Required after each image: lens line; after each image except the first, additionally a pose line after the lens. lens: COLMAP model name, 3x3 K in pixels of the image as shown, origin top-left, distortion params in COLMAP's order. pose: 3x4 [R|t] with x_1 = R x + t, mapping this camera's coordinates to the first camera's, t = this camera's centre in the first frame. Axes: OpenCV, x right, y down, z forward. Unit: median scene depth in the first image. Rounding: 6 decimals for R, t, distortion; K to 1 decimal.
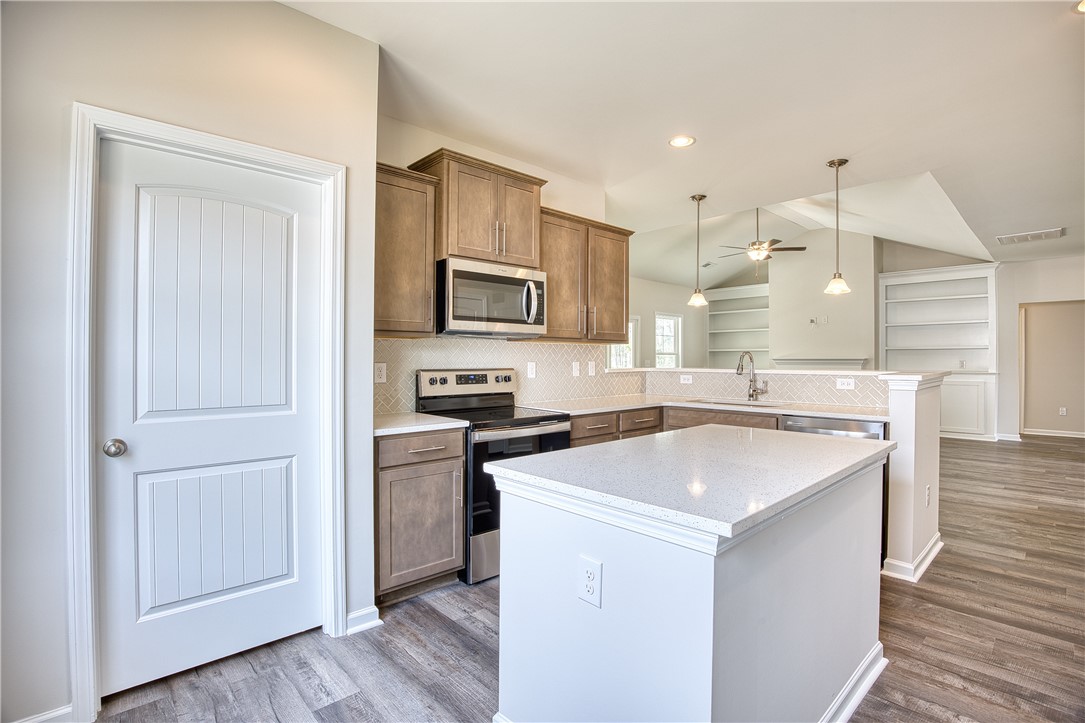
lens RADIAL K [[511.6, 0, 541.9], [0, 511.6, 357.2], [0, 0, 1]] dist [-0.064772, 0.017903]
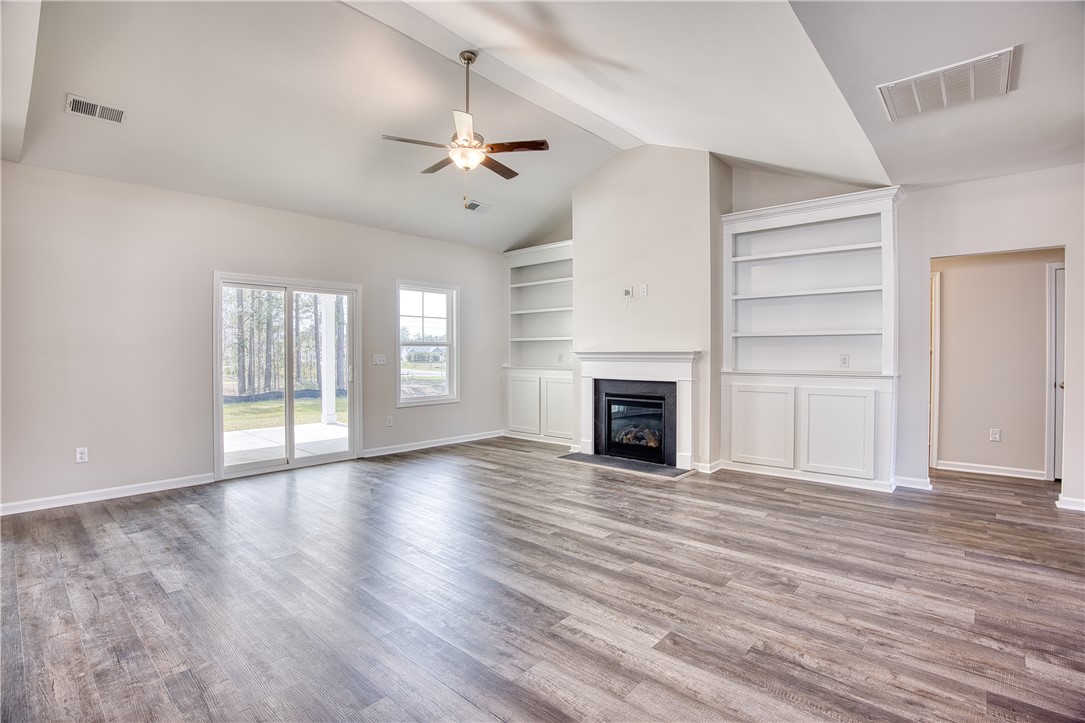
lens RADIAL K [[511.6, 0, 541.9], [0, 511.6, 357.2], [0, 0, 1]] dist [-0.064772, 0.017903]
pose [[0.995351, -0.004185, 0.096219, 0.919621], [0.002873, 0.999901, 0.013776, 0.002325], [-0.096267, -0.013435, 0.995265, 0.914620]]
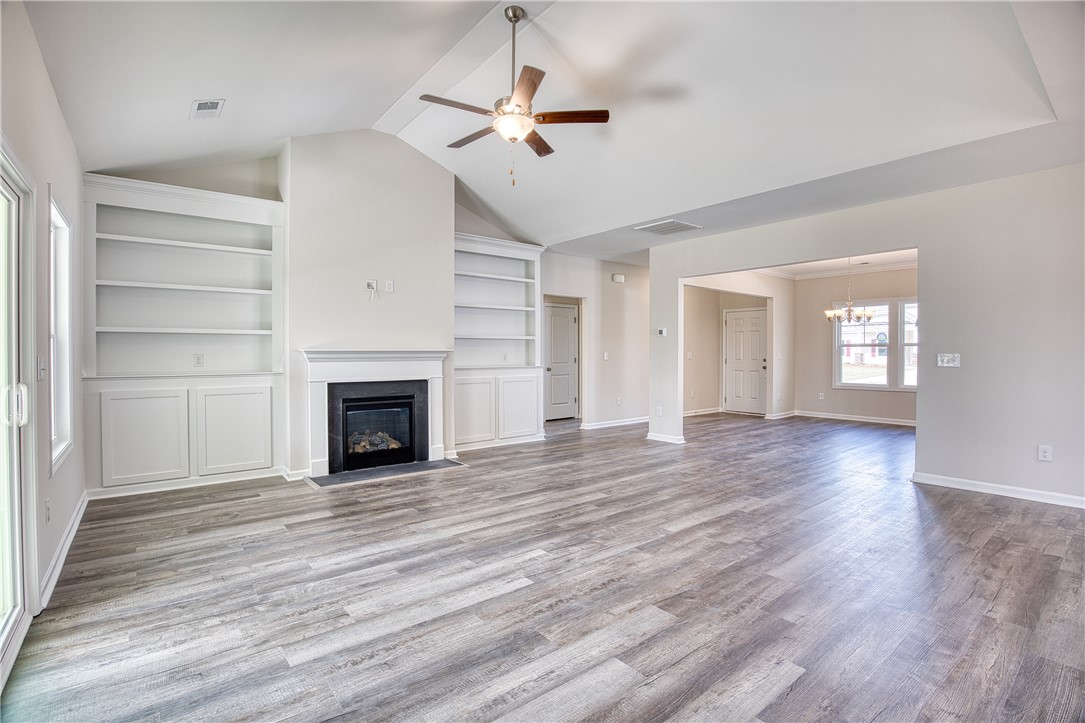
lens RADIAL K [[511.6, 0, 541.9], [0, 511.6, 357.2], [0, 0, 1]] dist [-0.064772, 0.017903]
pose [[0.069583, -0.013425, 0.997486, -0.082191], [-0.003310, 0.999901, 0.013689, 0.005003], [-0.997571, -0.004254, 0.069532, 1.899293]]
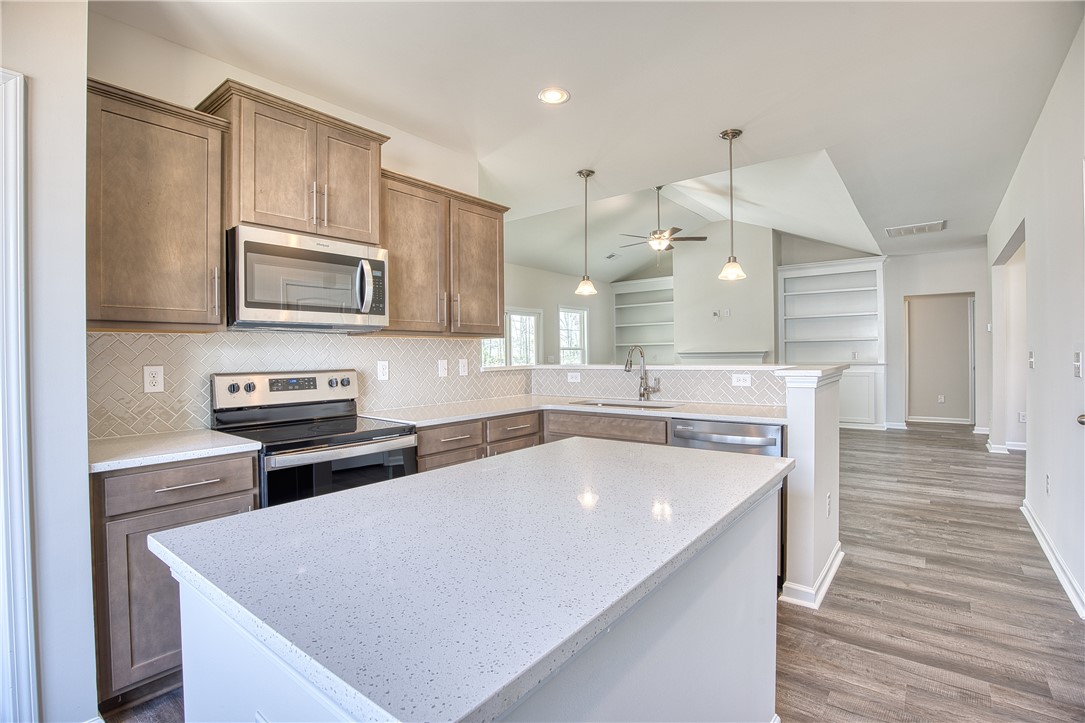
lens RADIAL K [[511.6, 0, 541.9], [0, 511.6, 357.2], [0, 0, 1]] dist [-0.064772, 0.017903]
pose [[0.988105, -0.015063, 0.153043, 0.115761], [0.014011, 0.999870, 0.007952, 0.000473], [-0.153143, -0.005713, 0.988187, 0.159664]]
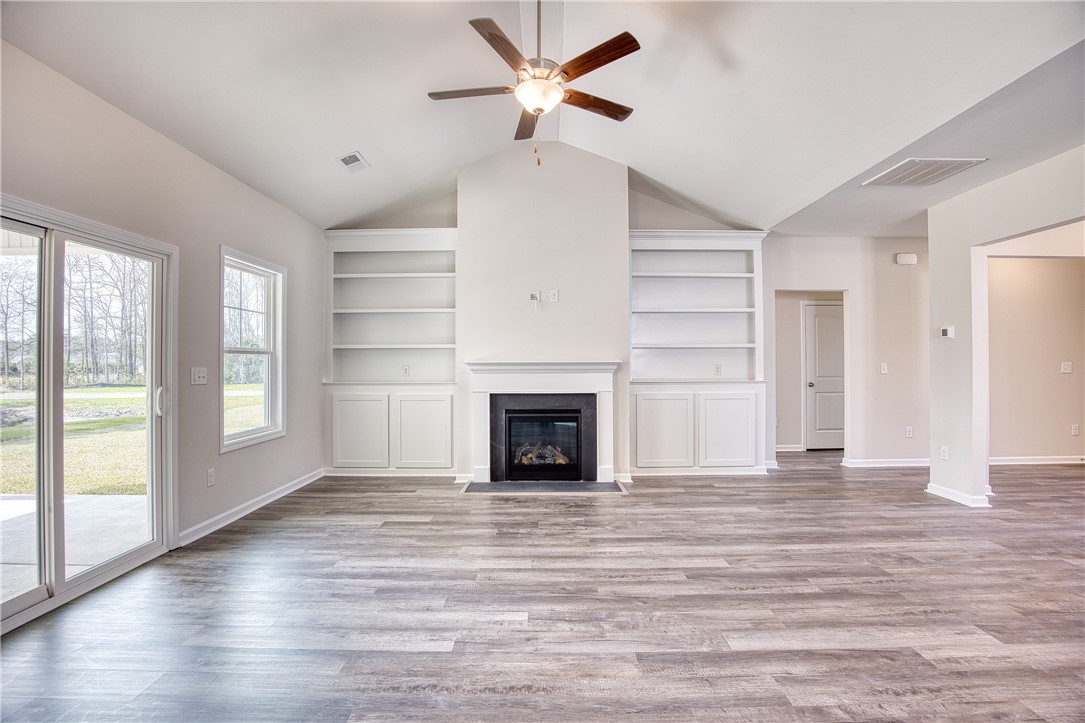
lens RADIAL K [[511.6, 0, 541.9], [0, 511.6, 357.2], [0, 0, 1]] dist [-0.064772, 0.017903]
pose [[0.683299, 0.002869, 0.730133, 0.291165], [0.001981, 0.999981, -0.005784, 0.001619], [-0.730136, 0.005398, 0.683280, 1.477484]]
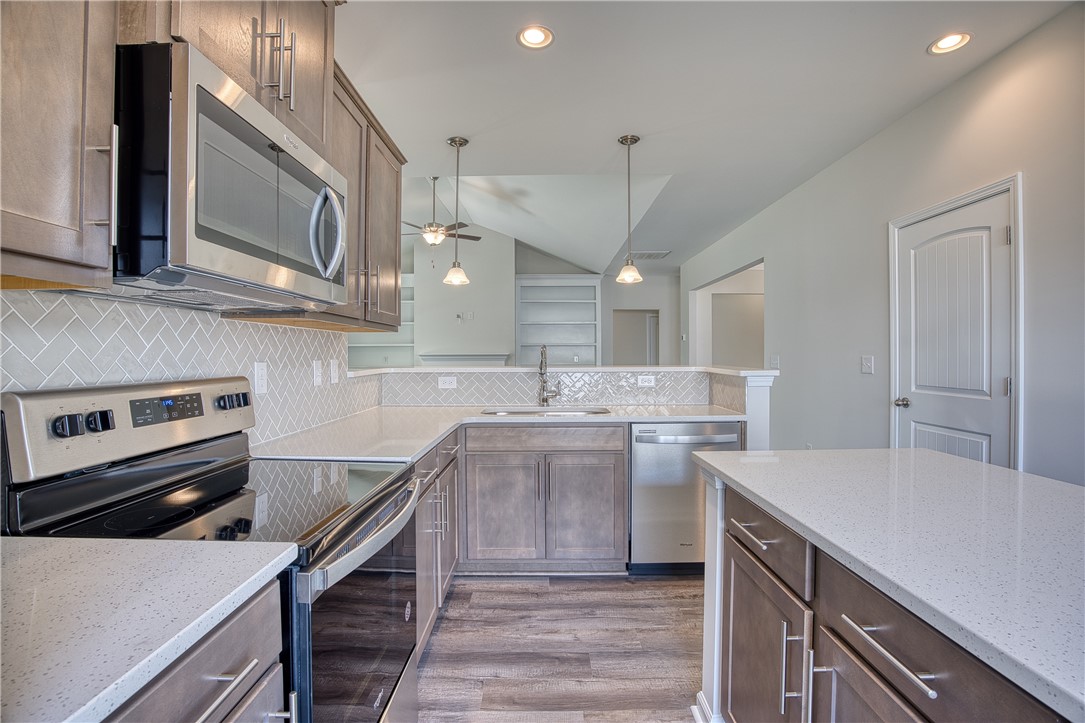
lens RADIAL K [[511.6, 0, 541.9], [0, 511.6, 357.2], [0, 0, 1]] dist [-0.064772, 0.017903]
pose [[0.682210, -0.007488, 0.731118, -0.204404], [0.002099, 0.999963, 0.008283, 0.001198], [-0.731153, -0.004116, 0.682201, 0.497272]]
